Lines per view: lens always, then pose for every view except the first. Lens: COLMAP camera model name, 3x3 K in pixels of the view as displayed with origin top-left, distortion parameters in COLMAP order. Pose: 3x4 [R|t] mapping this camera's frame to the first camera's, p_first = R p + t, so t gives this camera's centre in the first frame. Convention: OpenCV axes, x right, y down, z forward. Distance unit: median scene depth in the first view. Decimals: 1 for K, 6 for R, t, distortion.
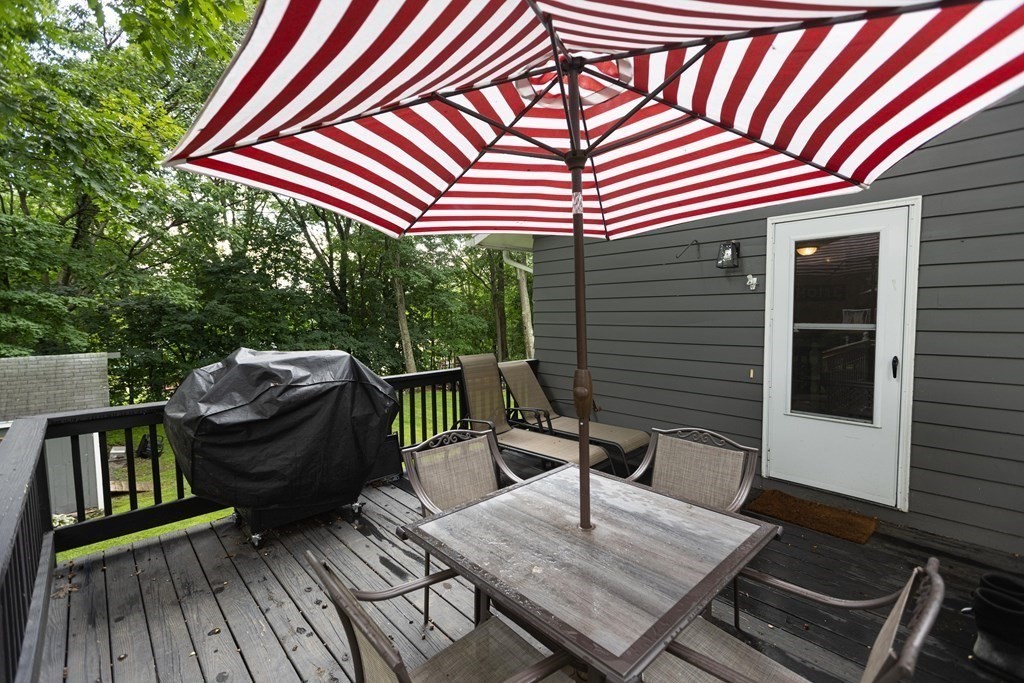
lens RADIAL K [[455.4, 0, 506.6], [0, 455.4, 340.3], [0, 0, 1]] dist [-0.001053, 0.000206]
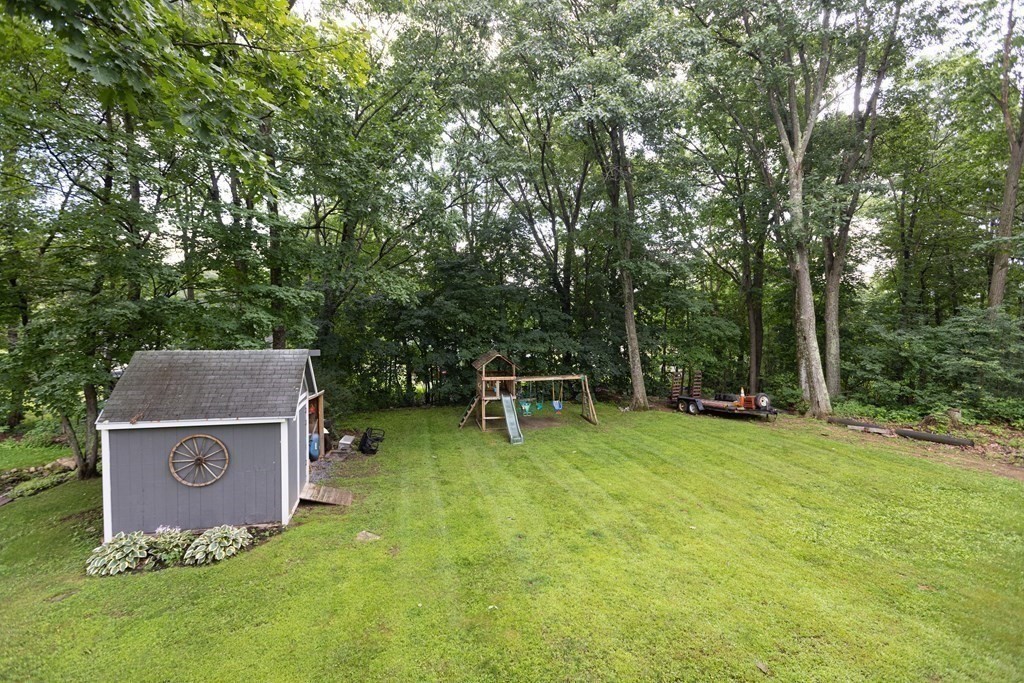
lens RADIAL K [[455.4, 0, 506.6], [0, 455.4, 340.3], [0, 0, 1]] dist [-0.001053, 0.000206]
pose [[0.884476, 0.049794, -0.463921, -0.034094], [-0.049385, 0.998695, 0.013037, -0.008566], [0.463965, 0.011380, 0.885781, 0.133044]]
